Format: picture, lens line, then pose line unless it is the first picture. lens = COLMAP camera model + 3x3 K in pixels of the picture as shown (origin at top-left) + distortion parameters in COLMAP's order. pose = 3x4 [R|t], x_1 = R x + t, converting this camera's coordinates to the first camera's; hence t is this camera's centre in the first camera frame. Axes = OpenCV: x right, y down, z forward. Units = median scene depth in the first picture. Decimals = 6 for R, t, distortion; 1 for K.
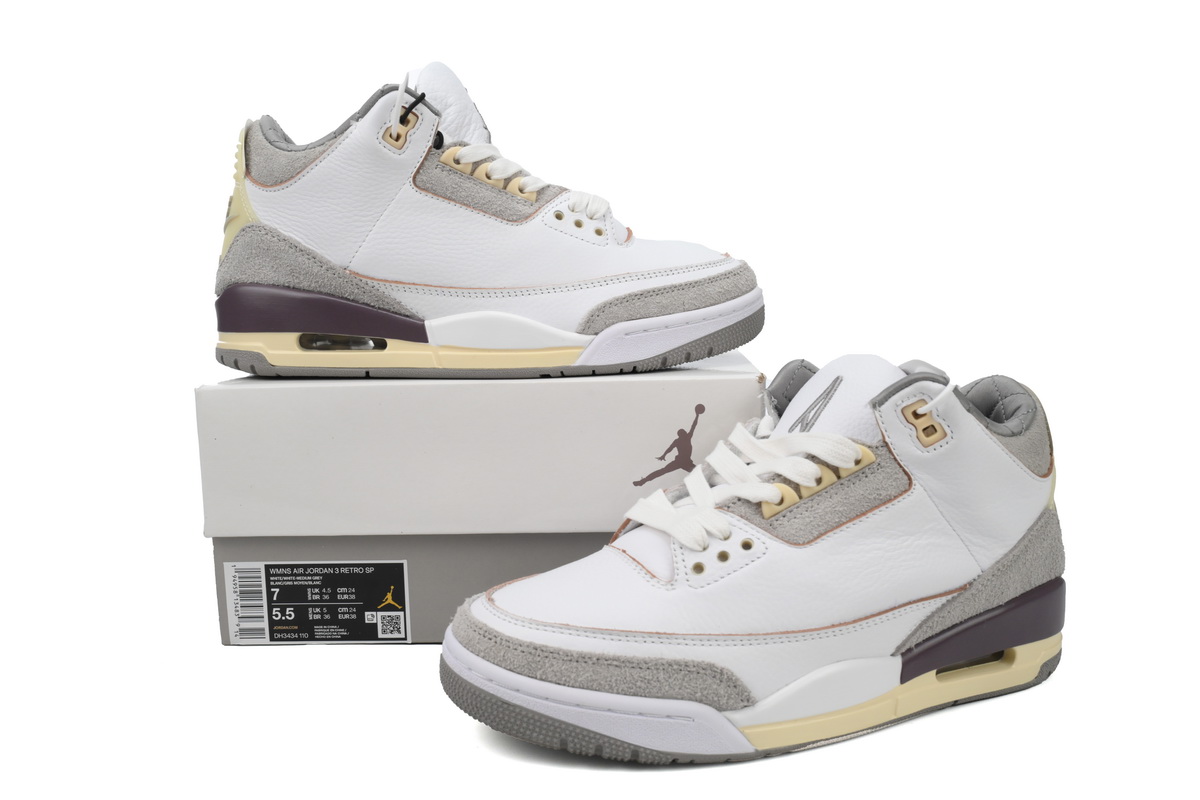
lens RADIAL K [[1129.3, 0, 600.0], [0, 1129.3, 400.0], [0, 0, 1]] dist [0.051613, -0.003419]
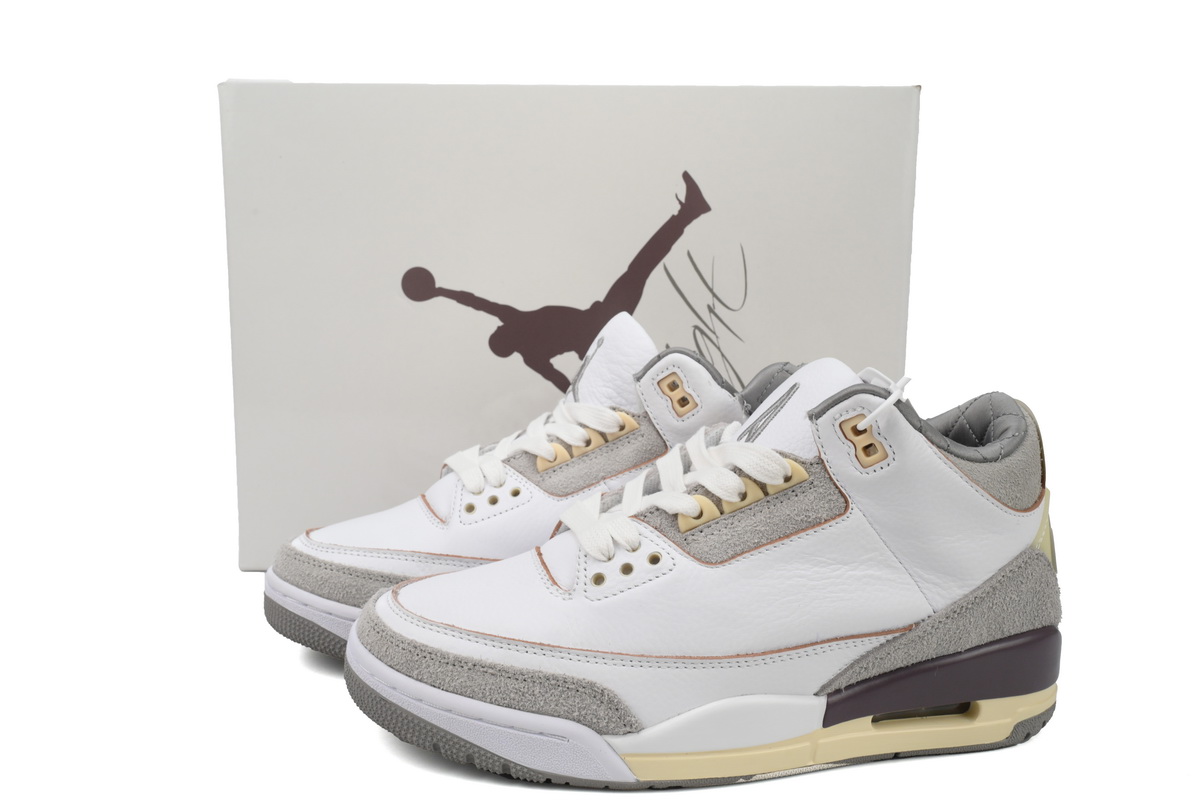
lens RADIAL K [[1129.3, 0, 600.0], [0, 1129.3, 400.0], [0, 0, 1]] dist [0.051613, -0.003419]
pose [[0.976302, 0.059319, -0.208123, 0.269767], [-0.056770, 0.998221, 0.018206, -0.016367], [0.208833, -0.005959, 0.977933, 0.083867]]
